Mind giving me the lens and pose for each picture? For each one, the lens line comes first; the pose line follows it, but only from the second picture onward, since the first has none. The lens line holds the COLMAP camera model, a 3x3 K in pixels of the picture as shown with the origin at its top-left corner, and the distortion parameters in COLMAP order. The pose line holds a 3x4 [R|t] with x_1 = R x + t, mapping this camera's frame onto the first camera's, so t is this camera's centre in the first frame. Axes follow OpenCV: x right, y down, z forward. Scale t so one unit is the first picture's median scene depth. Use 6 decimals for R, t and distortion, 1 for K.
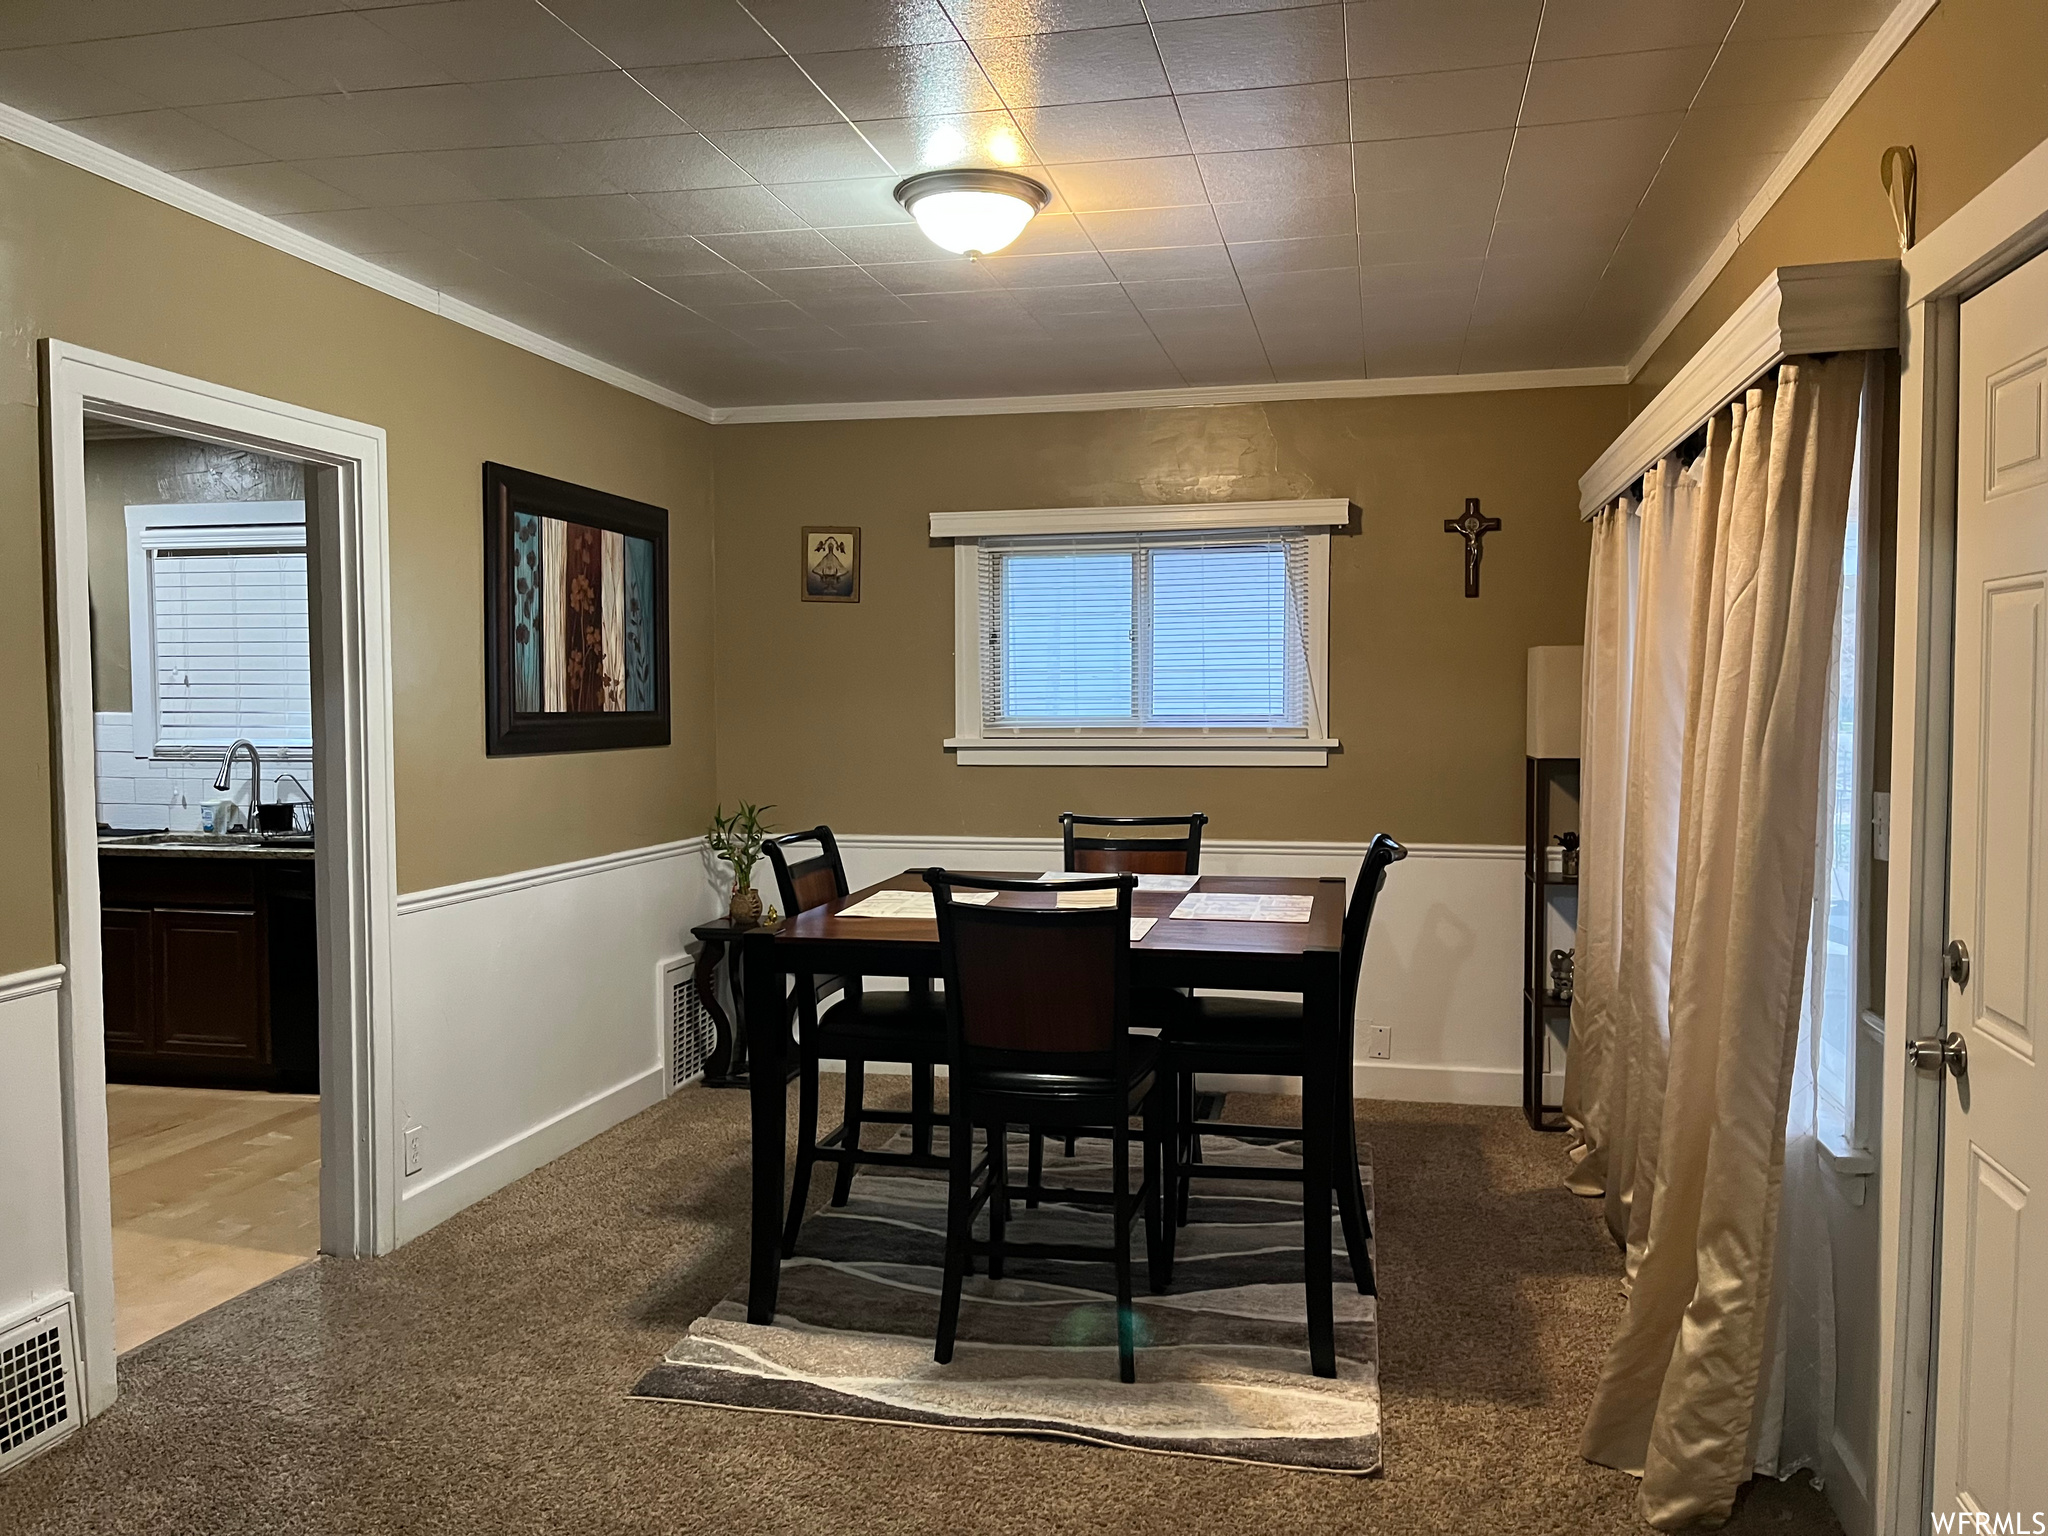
lens RADIAL K [[1586.1, 0, 1024.0], [0, 1586.1, 768.0], [0, 0, 1]] dist [-0.001277, -0.001353]
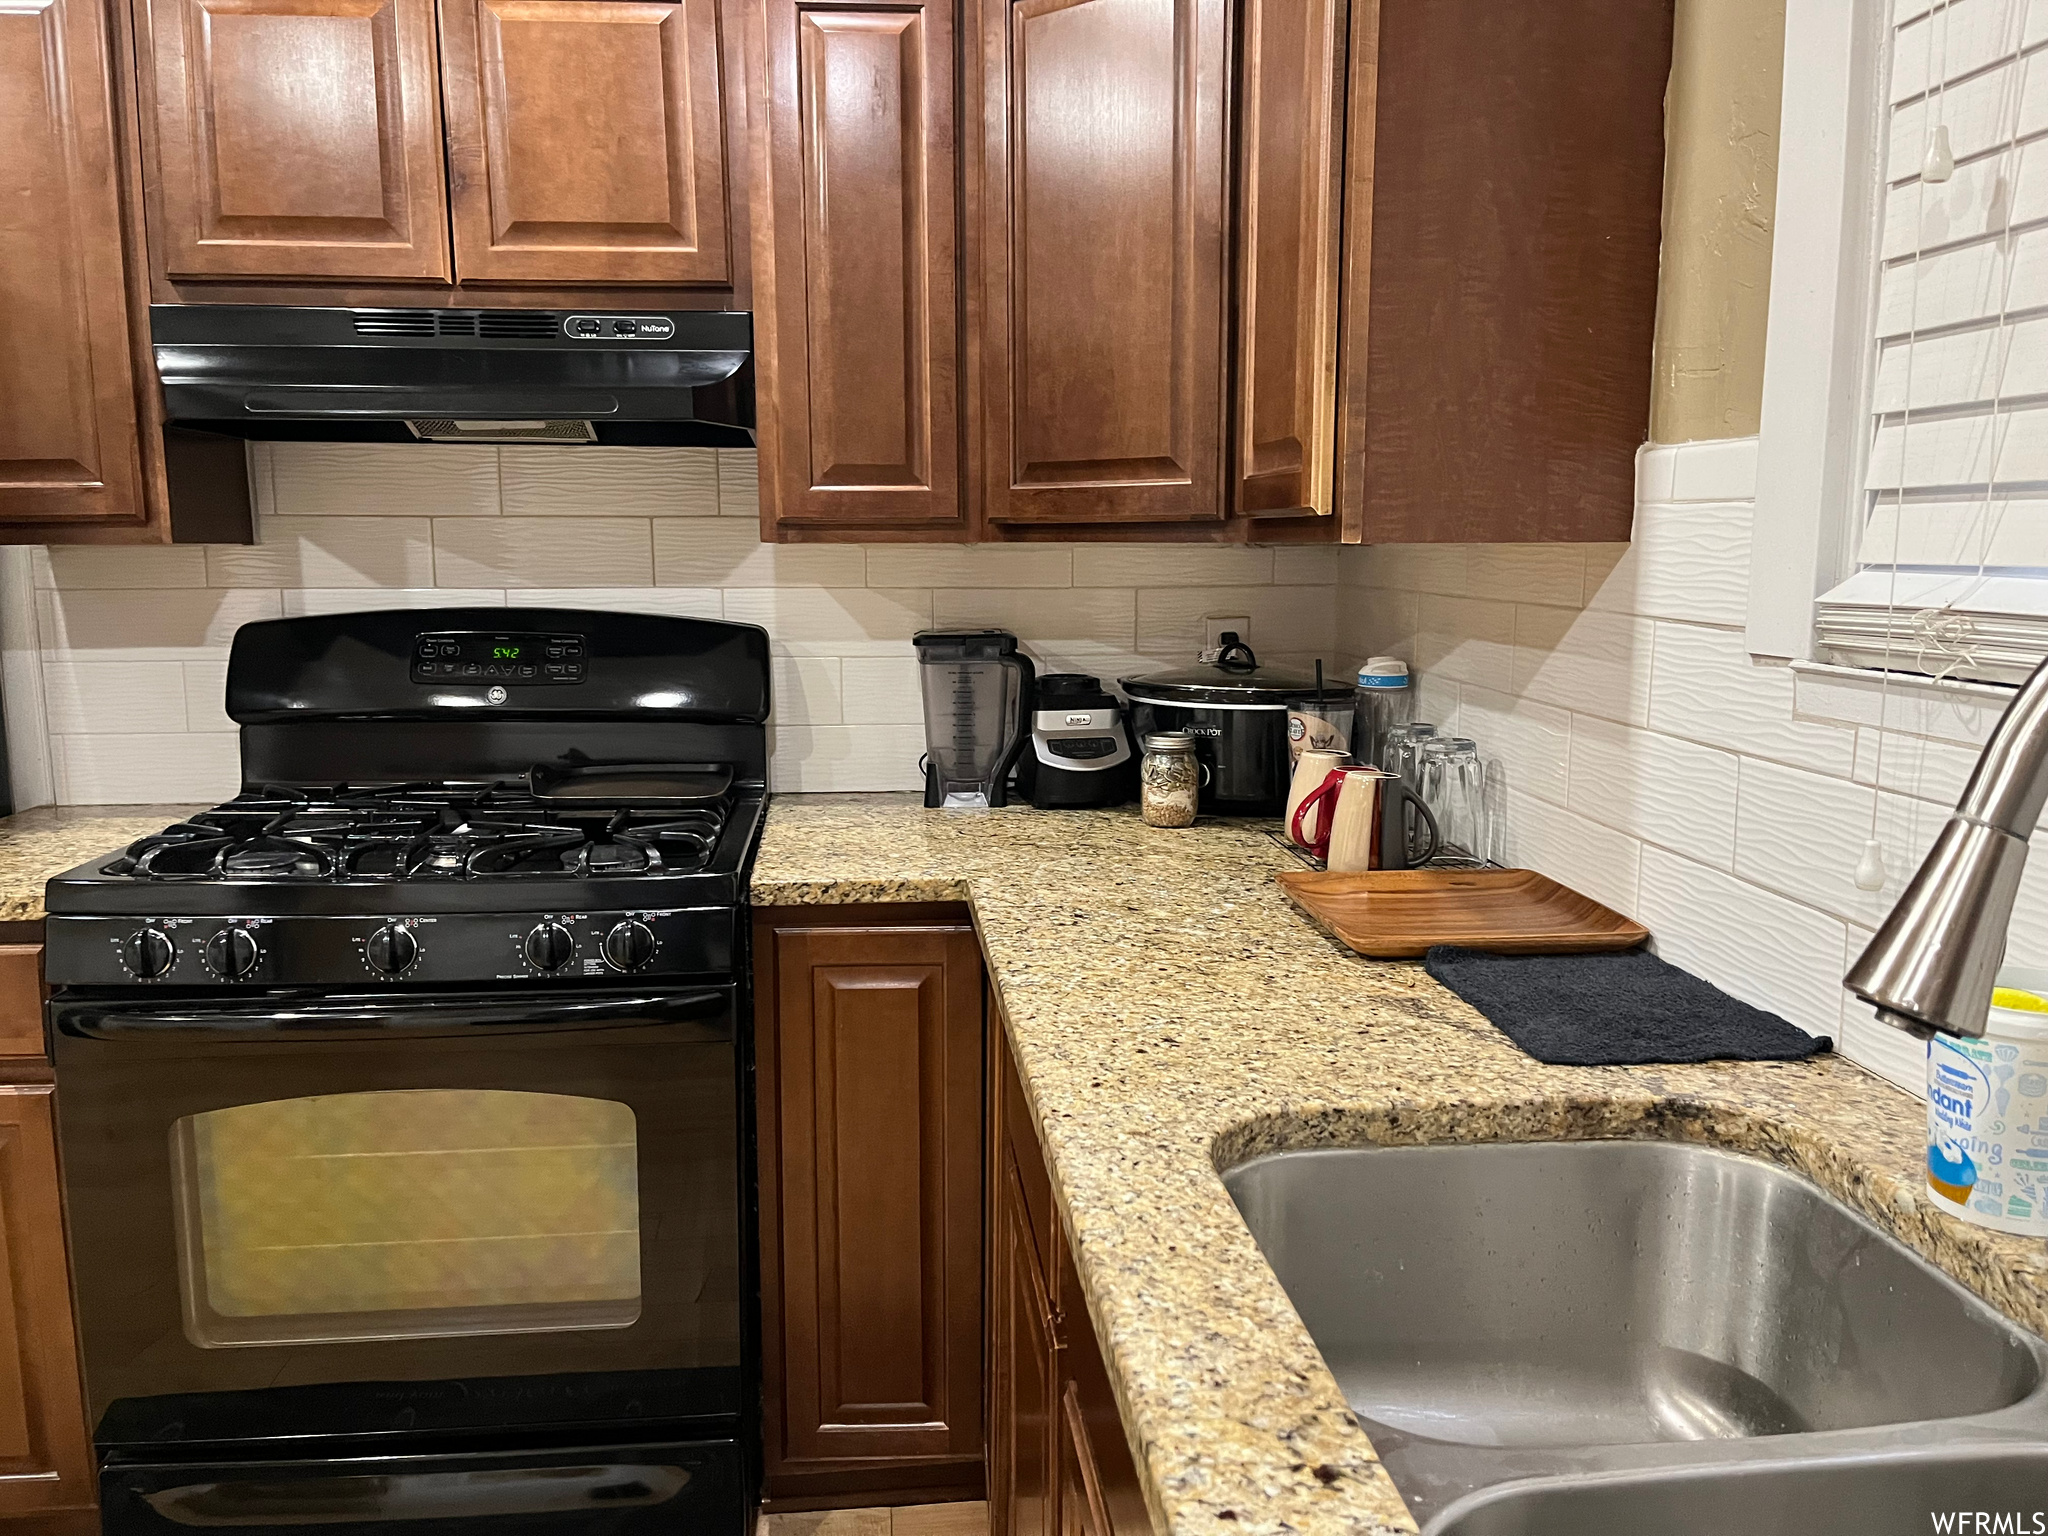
lens RADIAL K [[1586.1, 0, 1024.0], [0, 1586.1, 768.0], [0, 0, 1]] dist [-0.001277, -0.001353]
pose [[0.316849, 0.138071, -0.938373, -0.398984], [-0.045377, 0.990422, 0.130407, -0.014644], [0.947390, 0.001261, 0.320079, 0.852165]]
